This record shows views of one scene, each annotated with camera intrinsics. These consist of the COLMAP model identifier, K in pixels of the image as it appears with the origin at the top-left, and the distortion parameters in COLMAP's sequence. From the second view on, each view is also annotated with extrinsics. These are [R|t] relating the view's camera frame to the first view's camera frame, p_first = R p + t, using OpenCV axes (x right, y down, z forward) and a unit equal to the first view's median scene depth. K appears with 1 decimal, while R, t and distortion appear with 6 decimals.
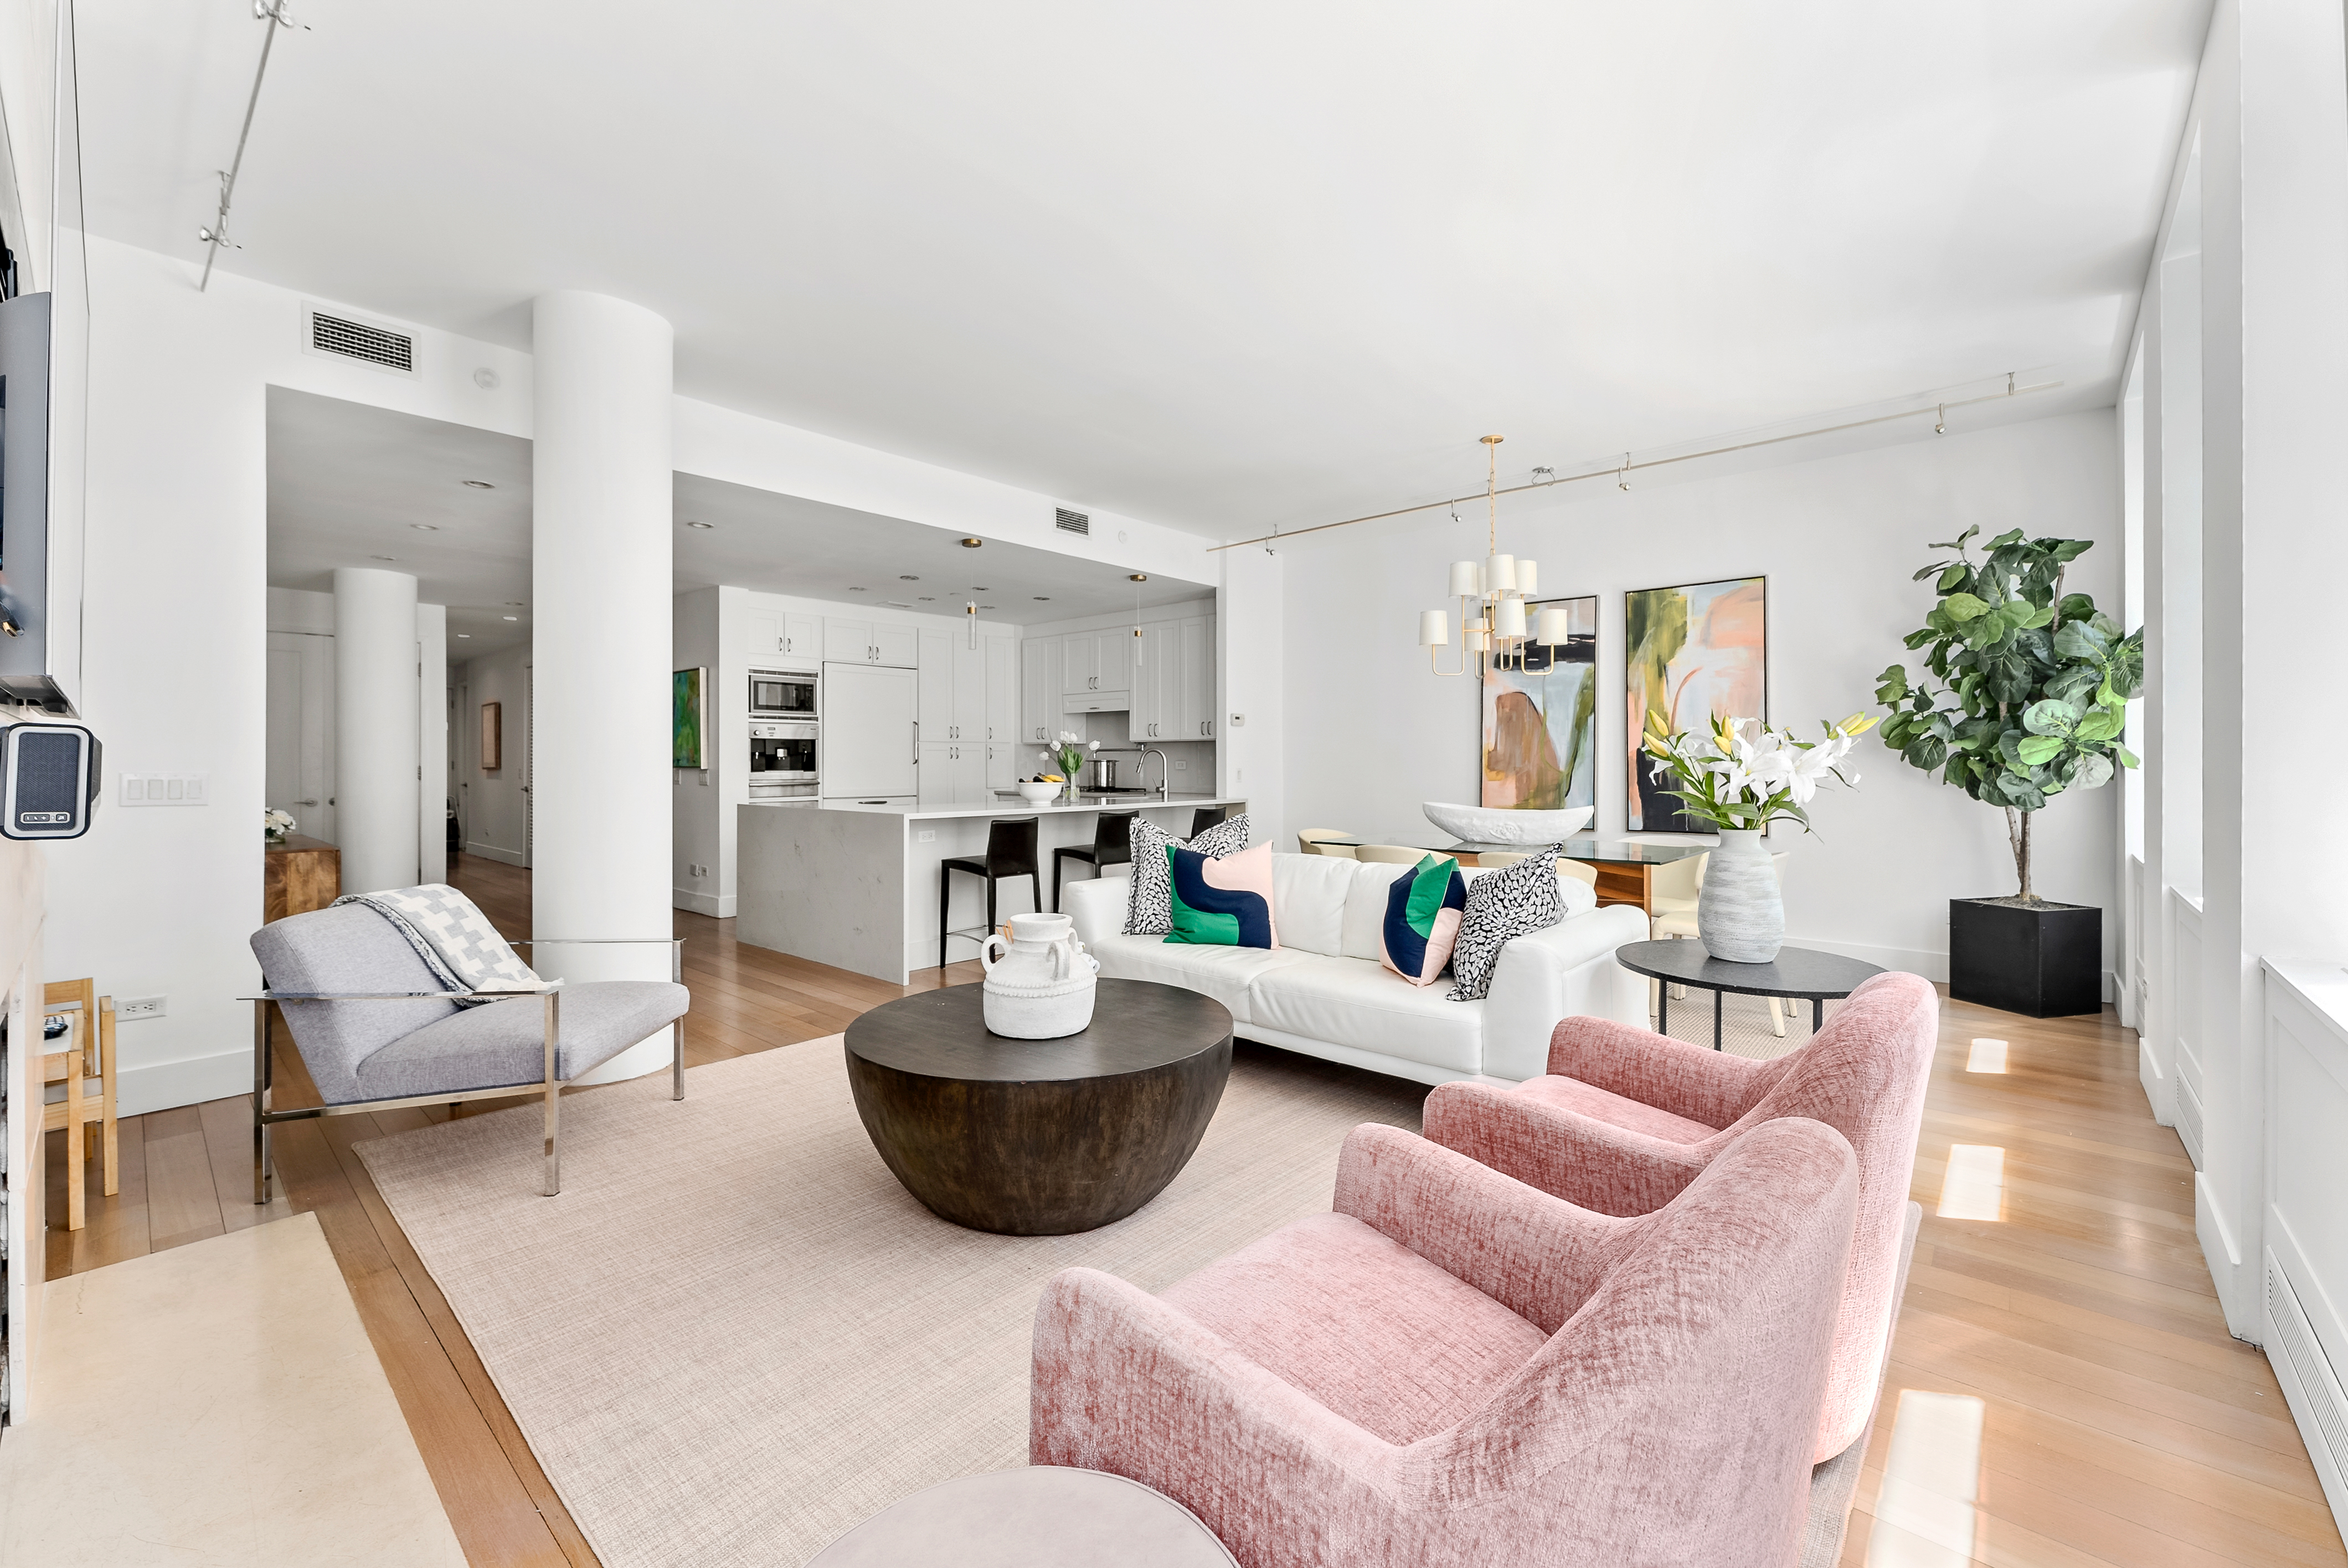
lens RADIAL K [[961.0, 0, 1174.9], [0, 961.0, 766.6], [0, 0, 1]] dist [-0.003098, -0.000126]
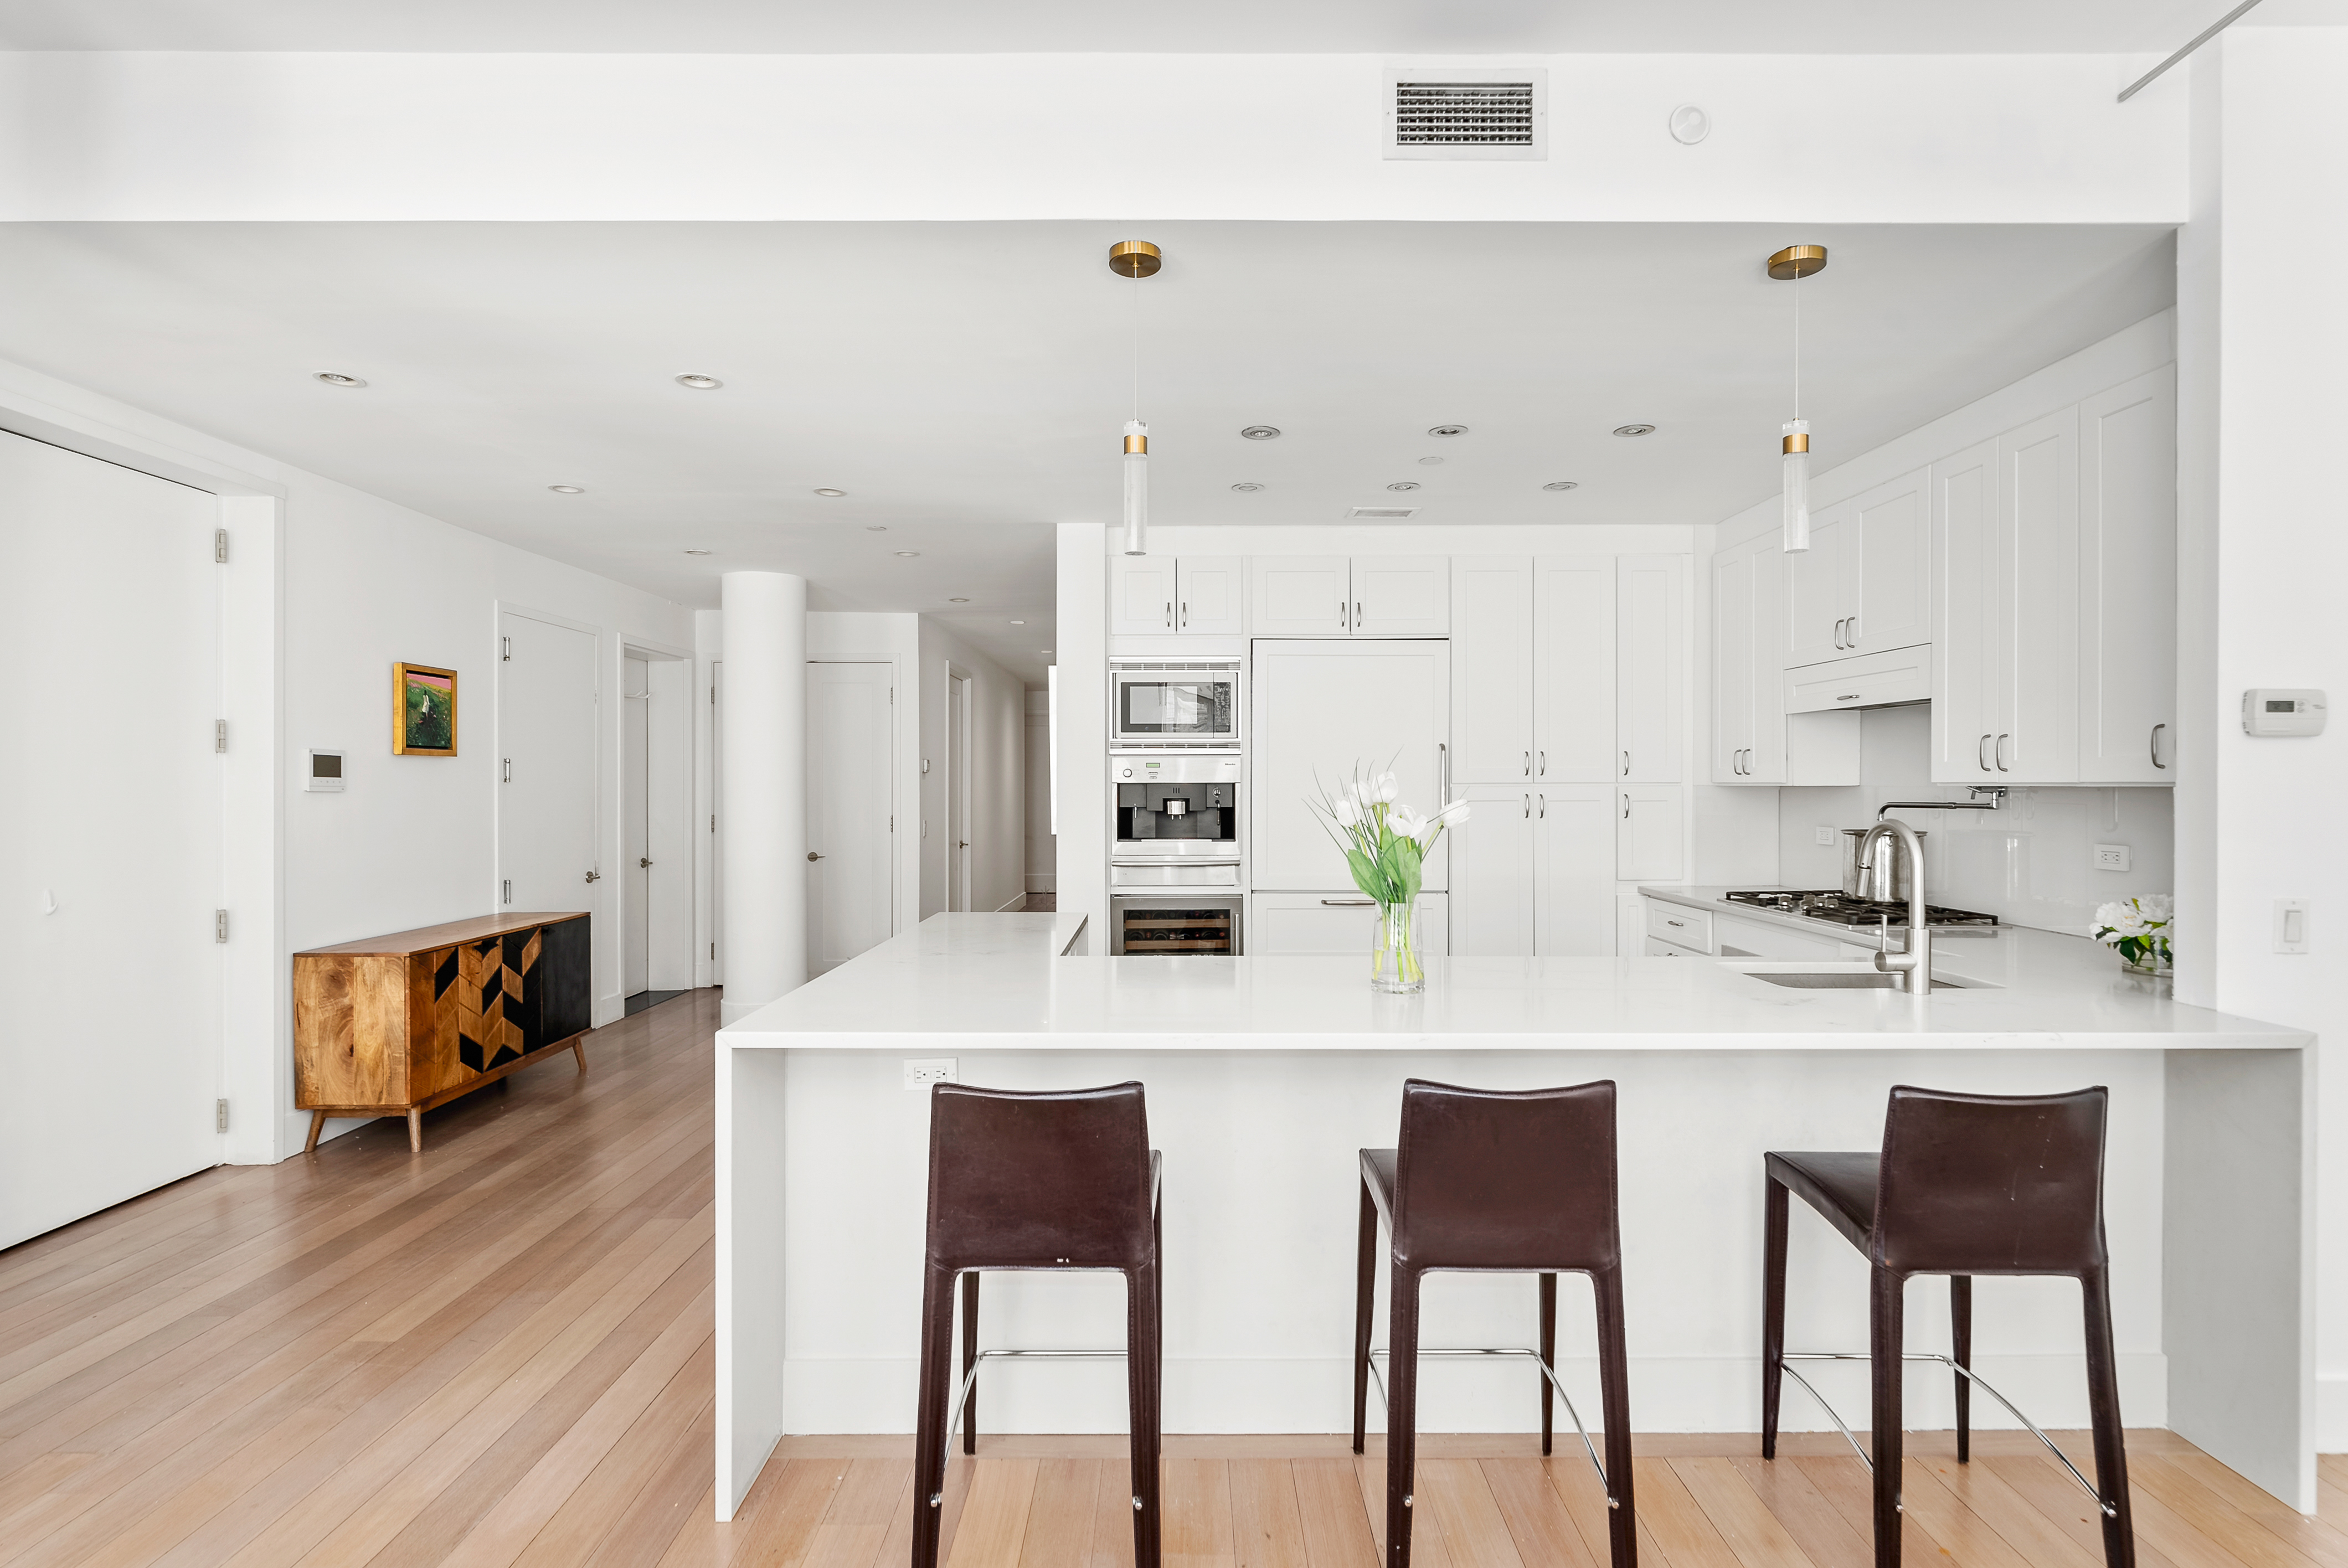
lens RADIAL K [[1150.4, 0, 1176.8], [0, 1150.4, 784.4], [0, 0, 1]] dist [0.001387, 0.000493]
pose [[0.668338, 0.000801, -0.743857, 0.092064], [-0.004531, 0.999985, -0.002995, -0.025902], [0.743844, 0.005372, 0.668332, 0.550871]]
